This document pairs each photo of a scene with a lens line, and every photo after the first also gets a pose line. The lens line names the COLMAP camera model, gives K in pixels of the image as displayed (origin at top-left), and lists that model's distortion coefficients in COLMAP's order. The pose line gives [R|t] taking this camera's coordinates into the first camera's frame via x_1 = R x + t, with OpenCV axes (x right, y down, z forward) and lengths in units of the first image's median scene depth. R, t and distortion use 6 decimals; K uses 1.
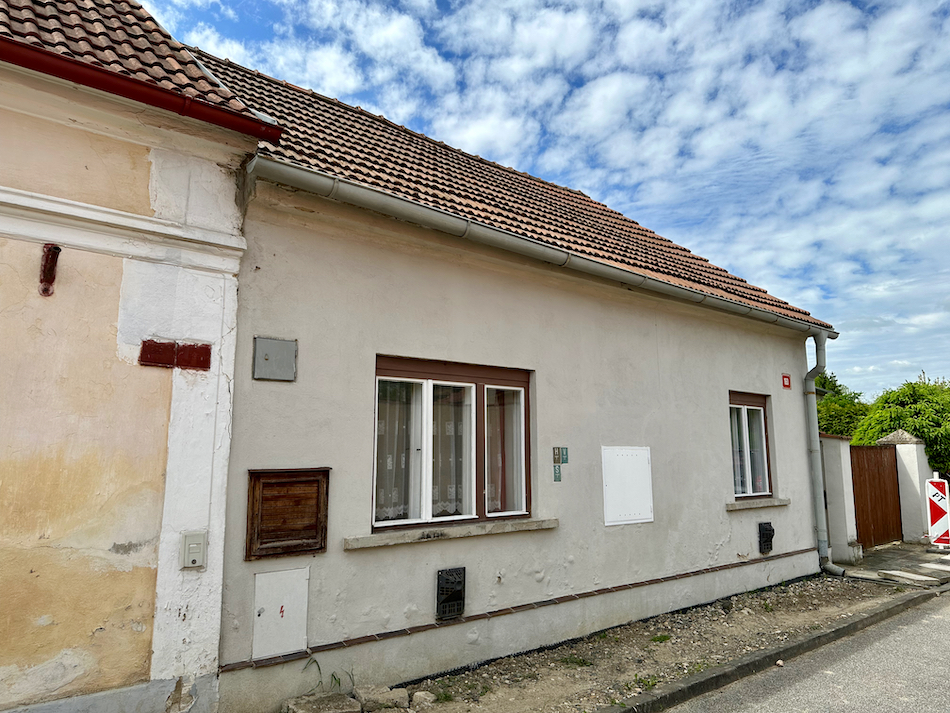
lens RADIAL K [[686.1, 0, 475.0], [0, 686.1, 356.5], [0, 0, 1]] dist [-0.008074, -0.003714]
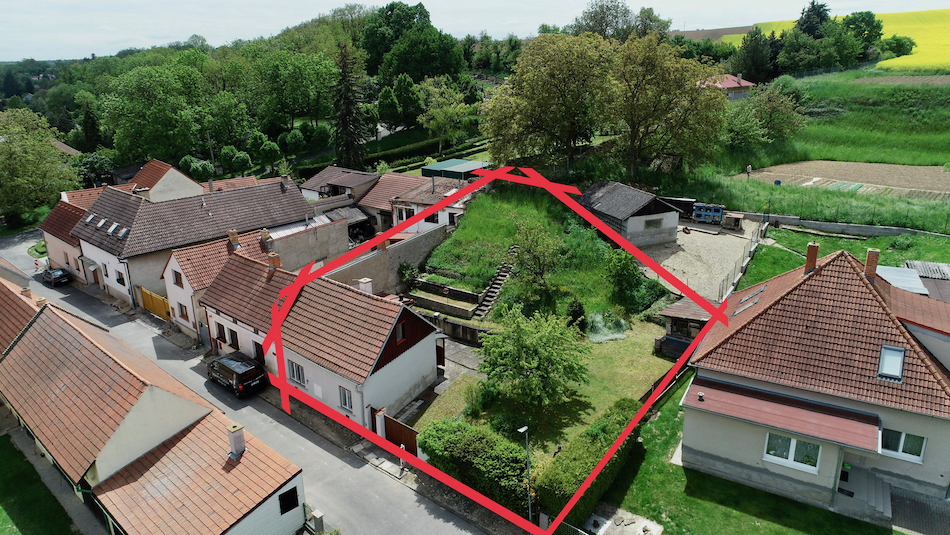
lens RADIAL K [[627.8, 0, 475.0], [0, 627.8, 267.5], [0, 0, 1]] dist [0.003563, -0.000084]
pose [[0.155117, 0.307578, -0.938794, 4.571294], [0.166614, 0.928538, 0.331748, -2.055064], [0.973745, -0.207876, 0.092785, 1.859018]]
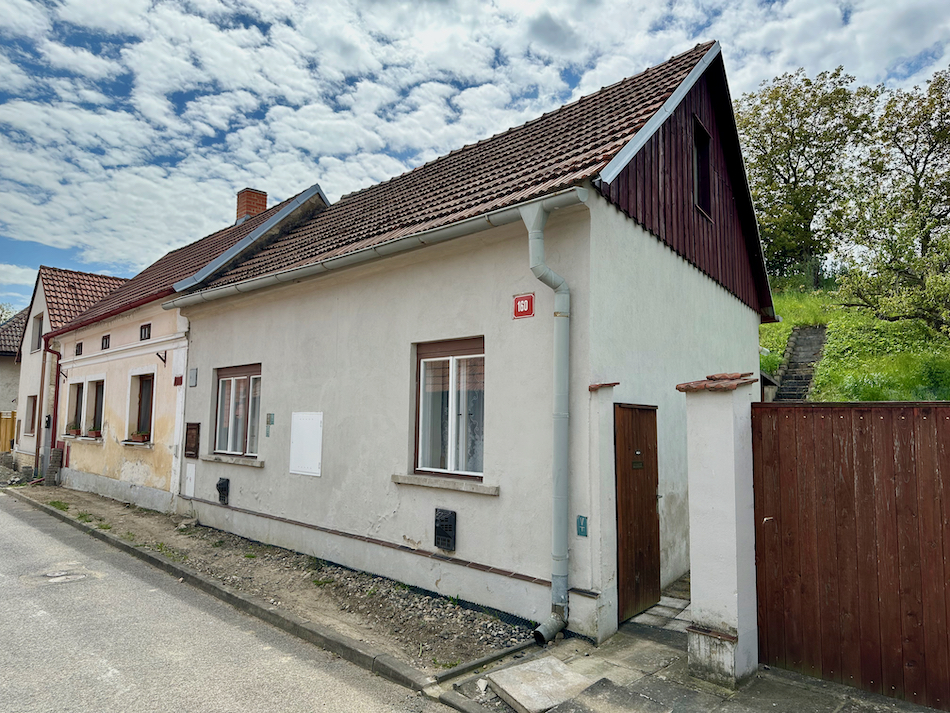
lens RADIAL K [[671.2, 0, 475.0], [0, 671.2, 356.5], [0, 0, 1]] dist [0.003986, 0.000028]
pose [[0.066113, -0.088631, -0.993868, 1.362168], [0.139549, 0.987079, -0.078743, 0.161075], [0.988006, -0.133487, 0.077627, 1.154417]]
